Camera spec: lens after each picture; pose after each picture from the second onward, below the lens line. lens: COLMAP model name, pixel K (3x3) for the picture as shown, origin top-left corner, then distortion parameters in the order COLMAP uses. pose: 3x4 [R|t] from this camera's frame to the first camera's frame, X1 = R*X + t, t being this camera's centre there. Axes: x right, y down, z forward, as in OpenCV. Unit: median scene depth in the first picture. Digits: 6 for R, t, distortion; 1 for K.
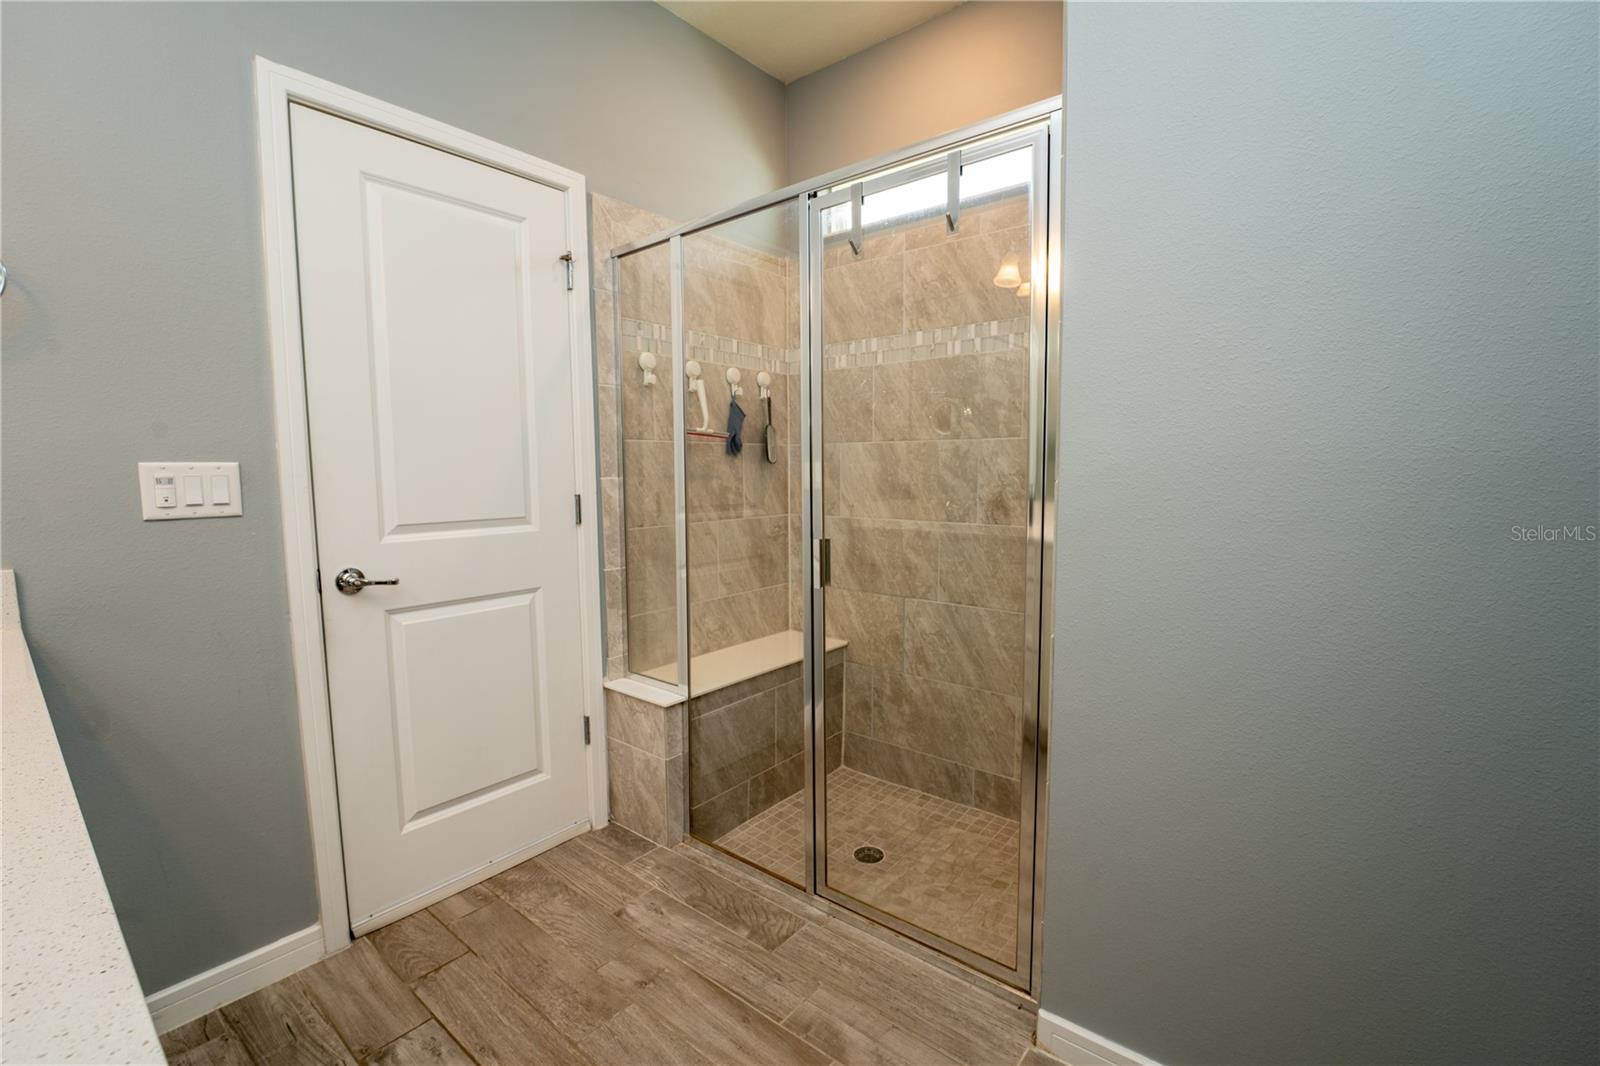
lens RADIAL K [[699.2, 0, 795.6], [0, 699.2, 532.2], [0, 0, 1]] dist [-0.013126, 0.000102]
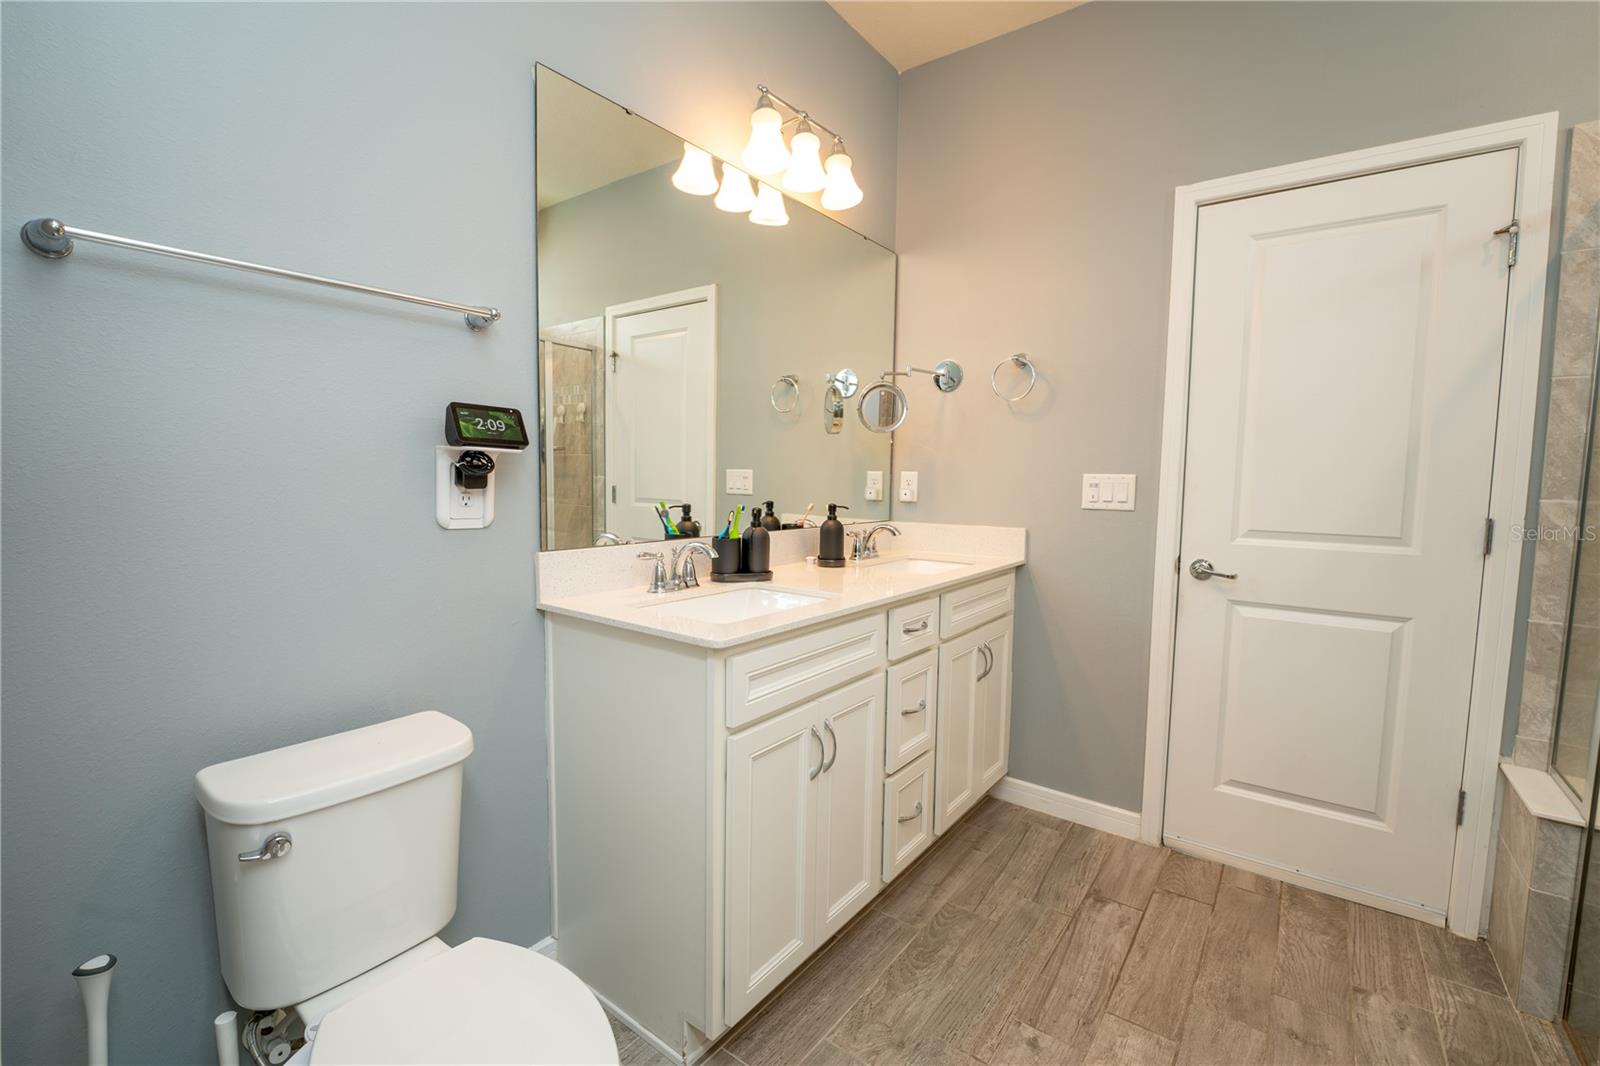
lens RADIAL K [[699.2, 0, 795.6], [0, 699.2, 532.2], [0, 0, 1]] dist [-0.013126, 0.000102]
pose [[0.024893, 0.086681, -0.995925, 0.580082], [-0.110108, 0.990410, 0.083449, -0.020488], [0.993608, 0.107582, 0.034199, 0.214556]]
